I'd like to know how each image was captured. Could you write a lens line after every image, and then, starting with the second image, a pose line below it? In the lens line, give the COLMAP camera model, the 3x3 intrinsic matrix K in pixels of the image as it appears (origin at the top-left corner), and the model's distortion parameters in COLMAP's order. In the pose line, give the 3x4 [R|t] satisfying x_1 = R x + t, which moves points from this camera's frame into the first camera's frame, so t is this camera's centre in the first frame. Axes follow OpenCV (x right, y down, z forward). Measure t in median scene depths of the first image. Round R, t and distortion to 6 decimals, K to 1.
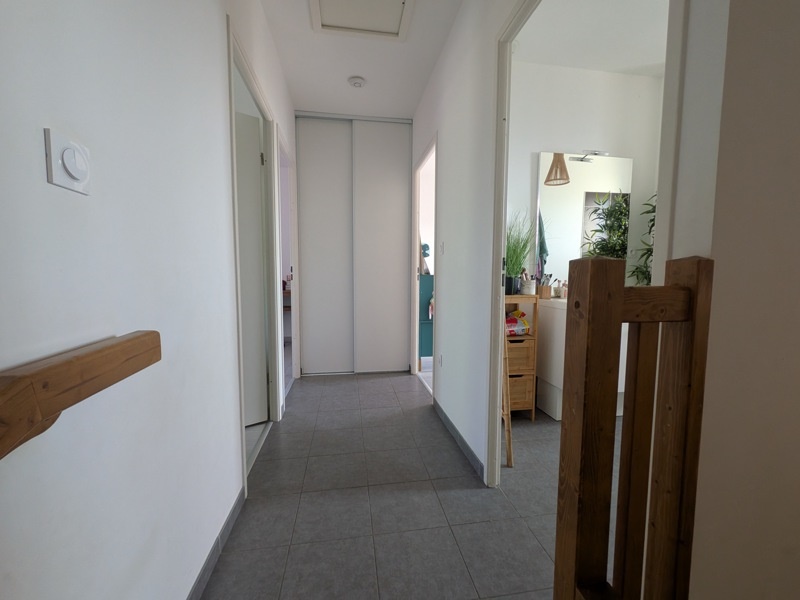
lens RADIAL K [[324.0, 0, 398.2], [0, 324.0, 299.9], [0, 0, 1]] dist [-0.002630, -0.000586]
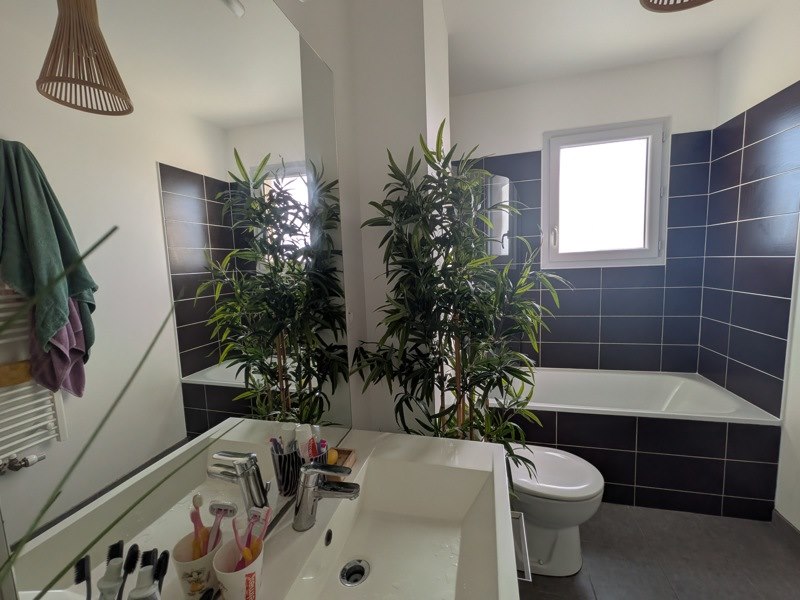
lens RADIAL K [[324.0, 0, 400.0], [0, 324.0, 300.7], [0, 0, 1]] dist [-0.002630, -0.000586]
pose [[0.375678, -0.132264, 0.917264, 0.220779], [0.117163, 0.988600, 0.094565, -0.119582], [-0.919315, 0.071943, 0.386891, 0.469332]]
